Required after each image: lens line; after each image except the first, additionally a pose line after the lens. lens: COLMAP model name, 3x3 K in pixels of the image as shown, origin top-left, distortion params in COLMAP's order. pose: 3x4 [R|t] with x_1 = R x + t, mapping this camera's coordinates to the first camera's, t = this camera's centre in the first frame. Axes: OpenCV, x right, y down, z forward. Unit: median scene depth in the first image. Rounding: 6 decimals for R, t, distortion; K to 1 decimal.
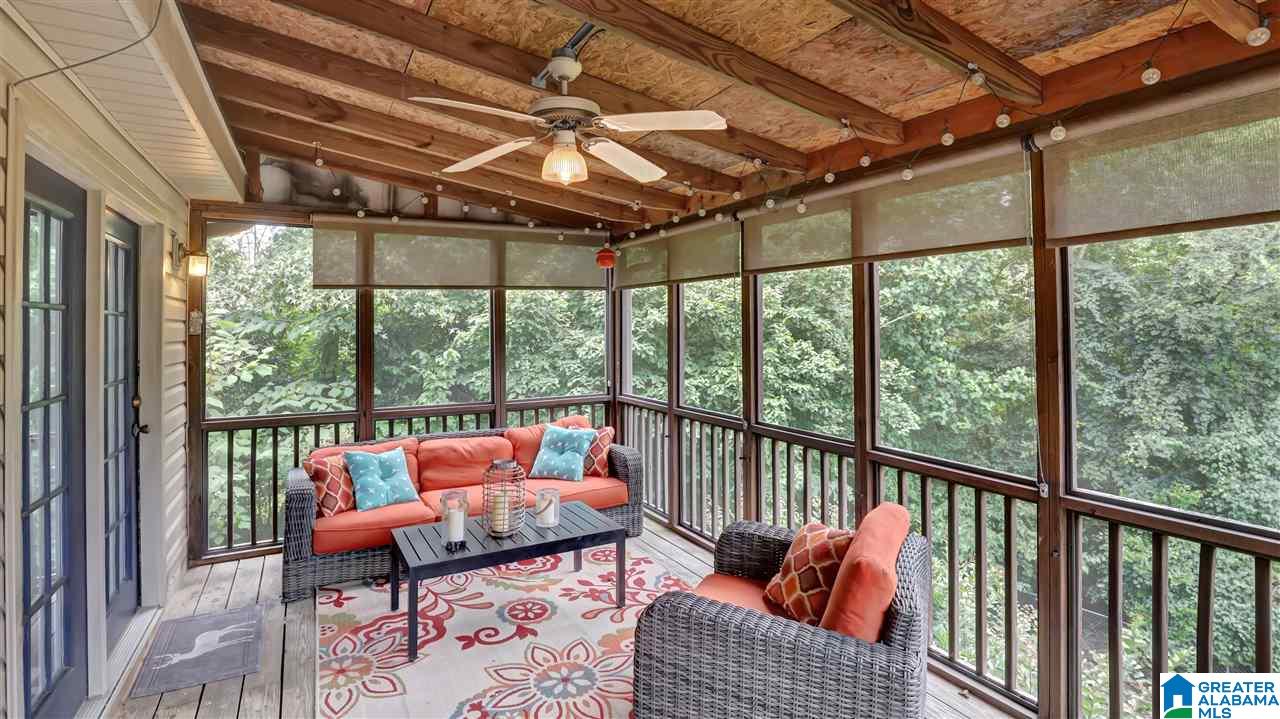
lens RADIAL K [[607.8, 0, 637.1], [0, 607.8, 344.0], [0, 0, 1]] dist [0.001279, 0.000112]
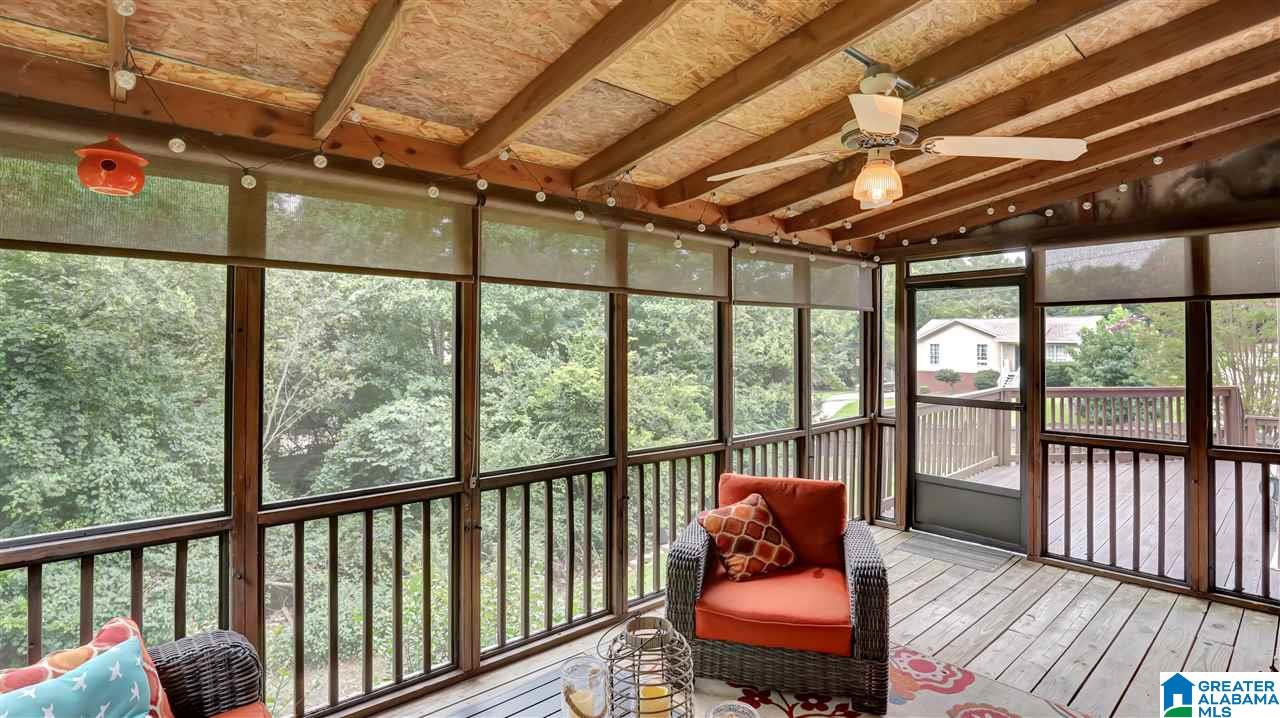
lens RADIAL K [[607.8, 0, 637.1], [0, 607.8, 343.5], [0, 0, 1]] dist [0.001279, 0.000112]
pose [[-0.202900, 0.012223, 0.979123, -0.200293], [0.031511, 0.999486, -0.005947, -0.008962], [-0.978692, 0.029647, -0.203181, 0.322937]]
